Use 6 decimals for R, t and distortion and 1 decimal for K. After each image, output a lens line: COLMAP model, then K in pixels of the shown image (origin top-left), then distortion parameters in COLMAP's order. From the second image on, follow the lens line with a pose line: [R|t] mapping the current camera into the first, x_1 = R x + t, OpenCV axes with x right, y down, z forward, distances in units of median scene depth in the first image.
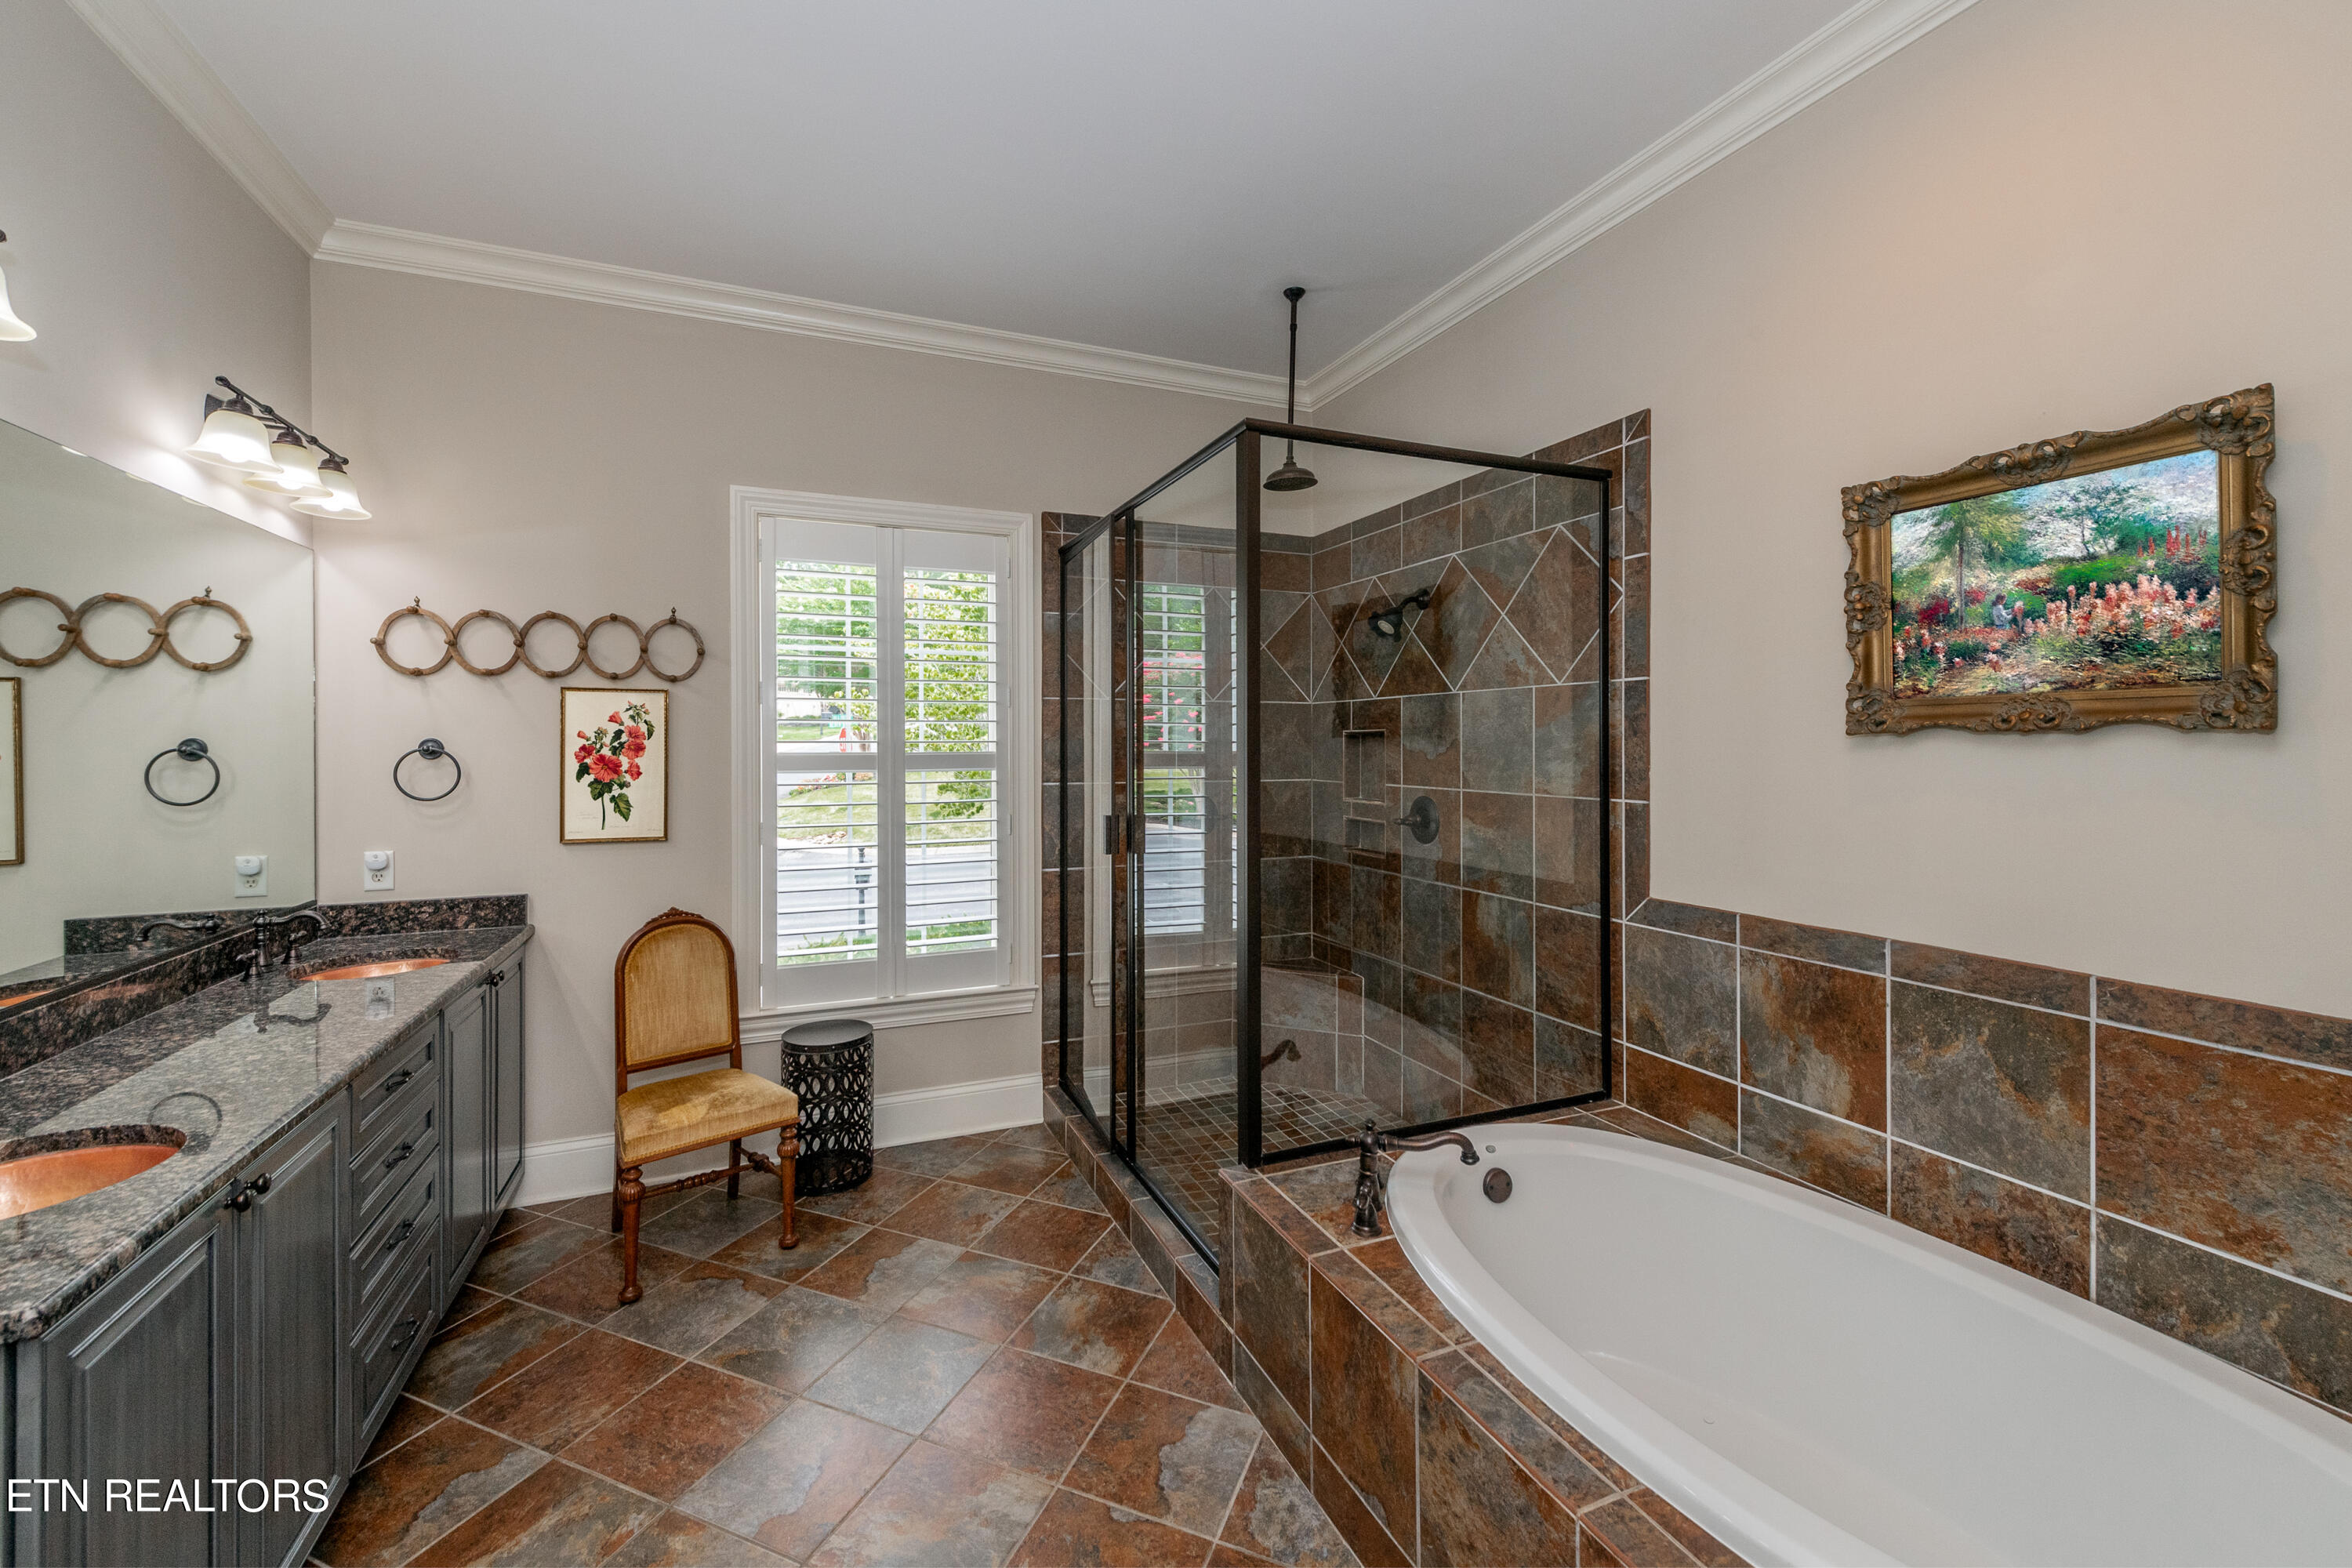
lens RADIAL K [[985.4, 0, 1180.9], [0, 985.4, 720.0], [0, 0, 1]] dist [0.001058, -0.000819]
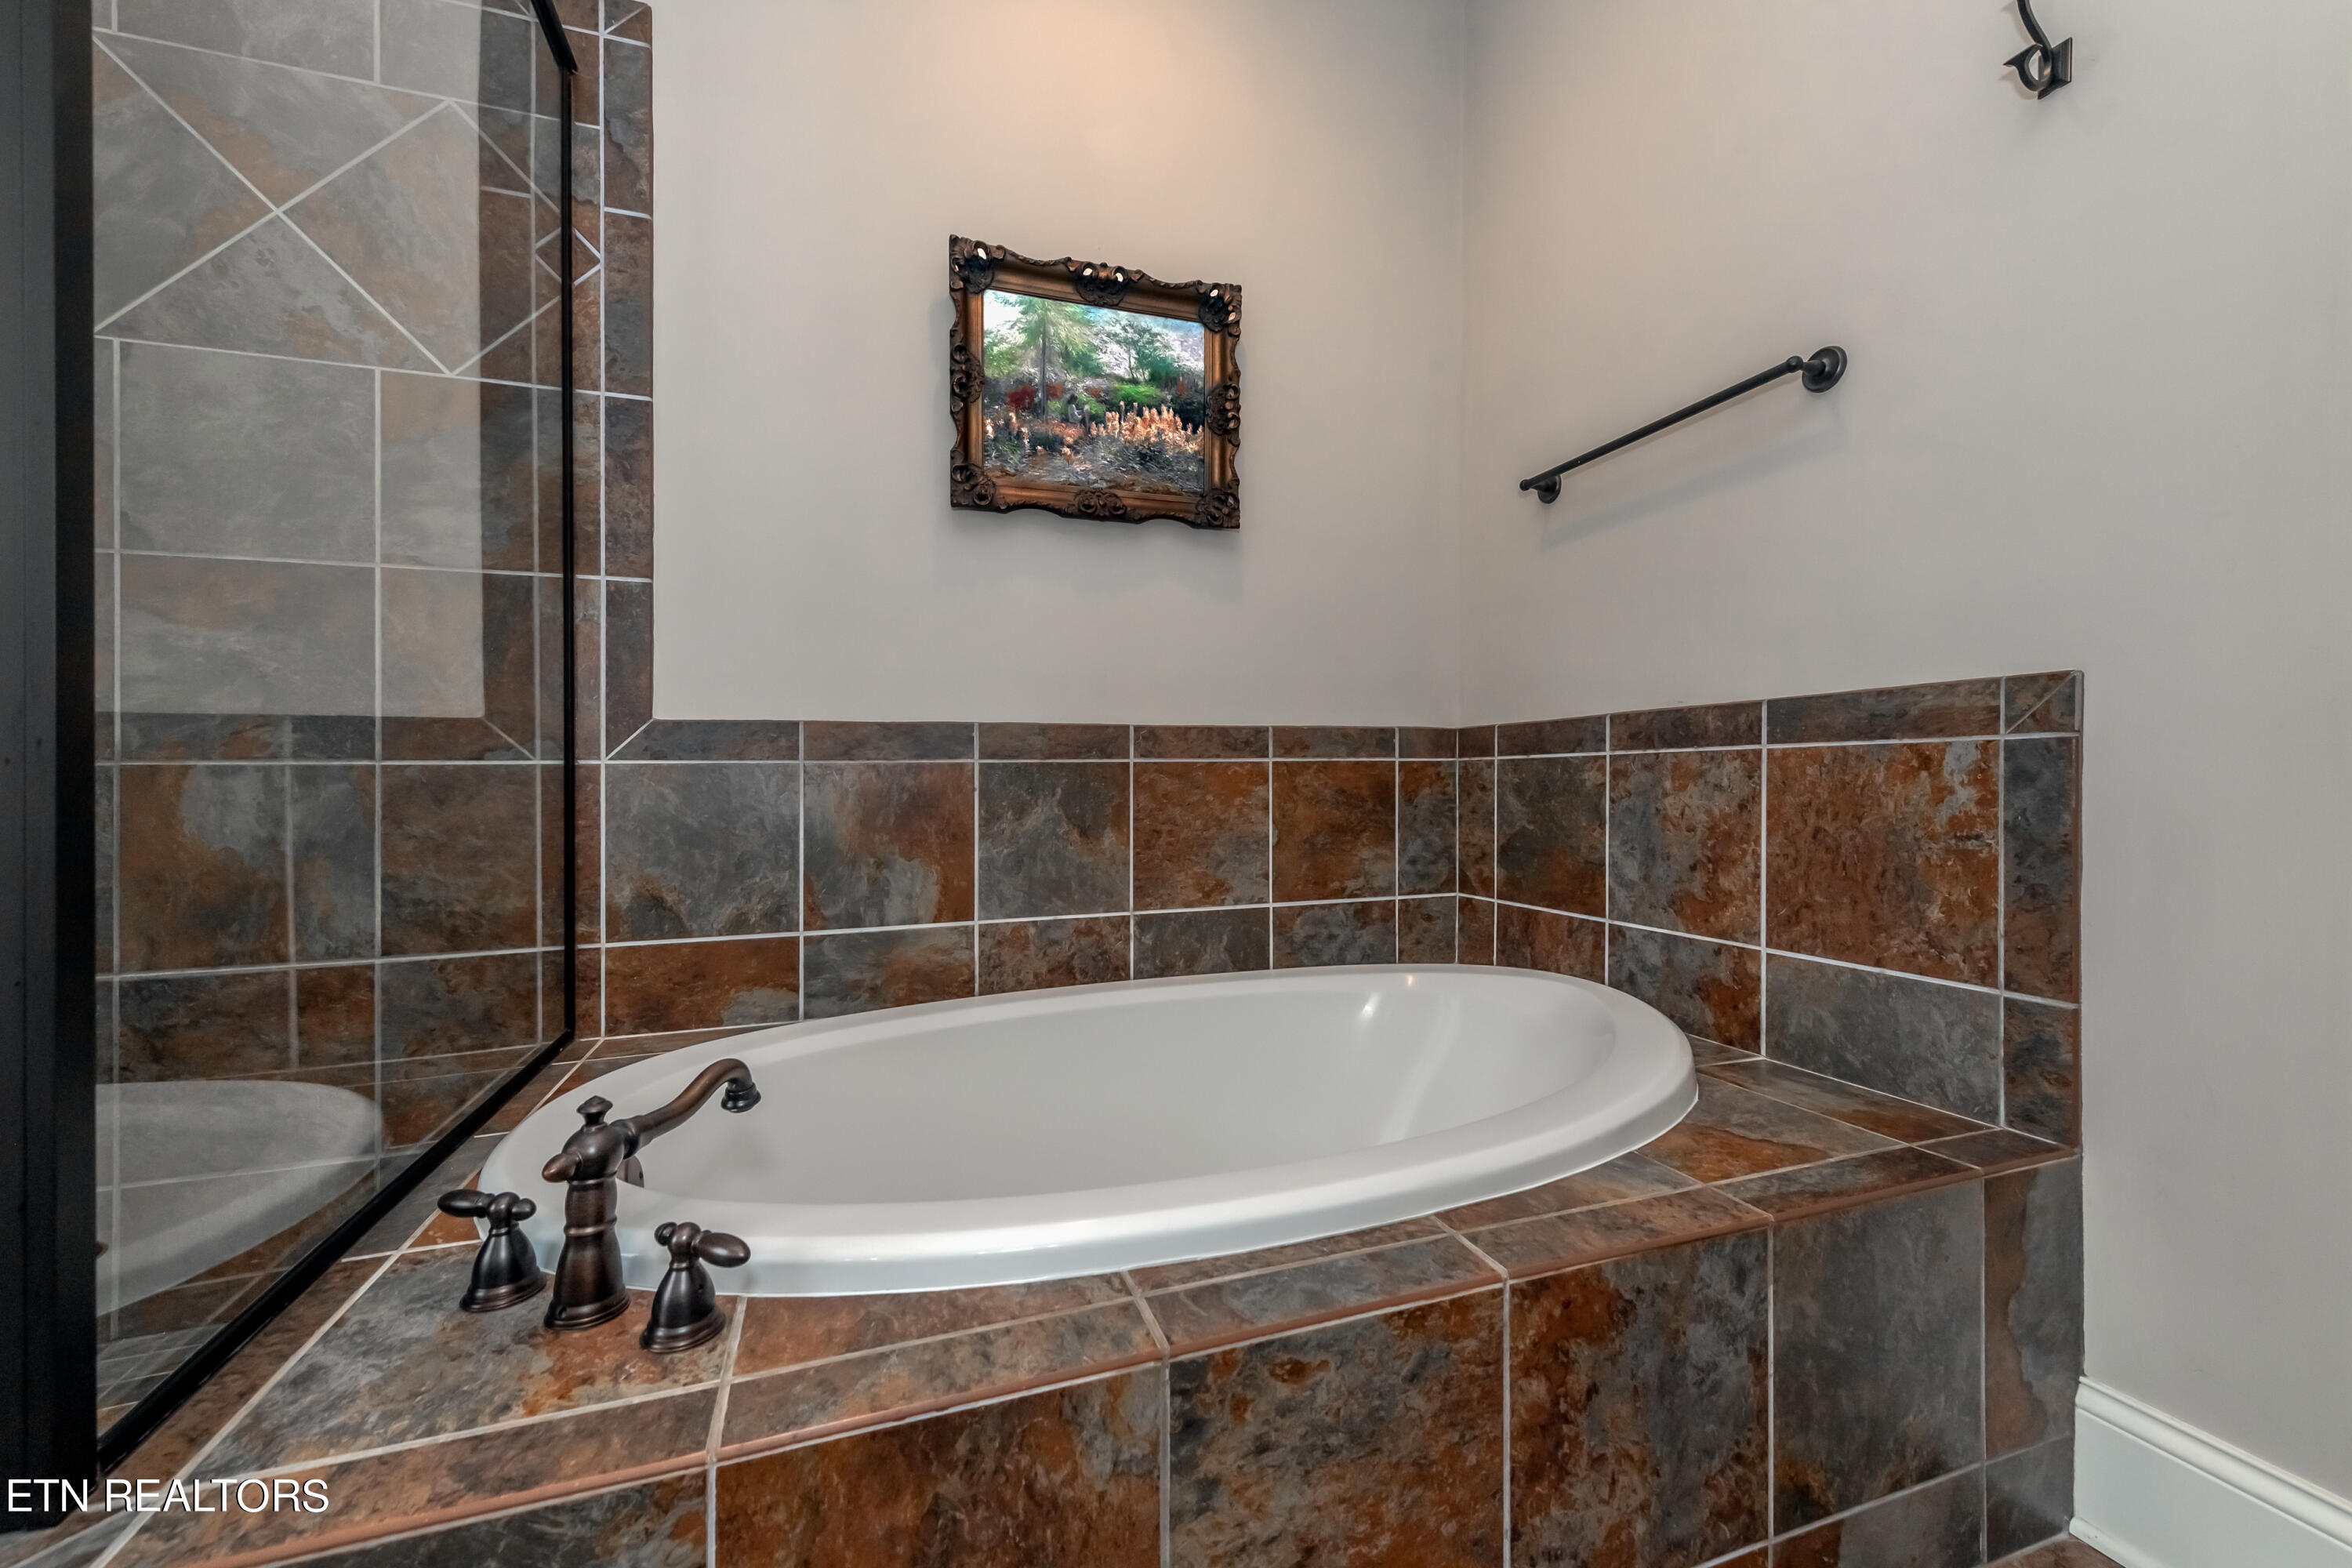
lens RADIAL K [[894.5, 0, 1176.0], [0, 894.5, 784.0], [0, 0, 1]] dist [0.001213, 0.000023]
pose [[0.069537, -0.011436, 0.997514, -0.165773], [-0.000565, 0.999934, 0.011503, 0.284164], [-0.997579, -0.001364, 0.069526, 0.767443]]
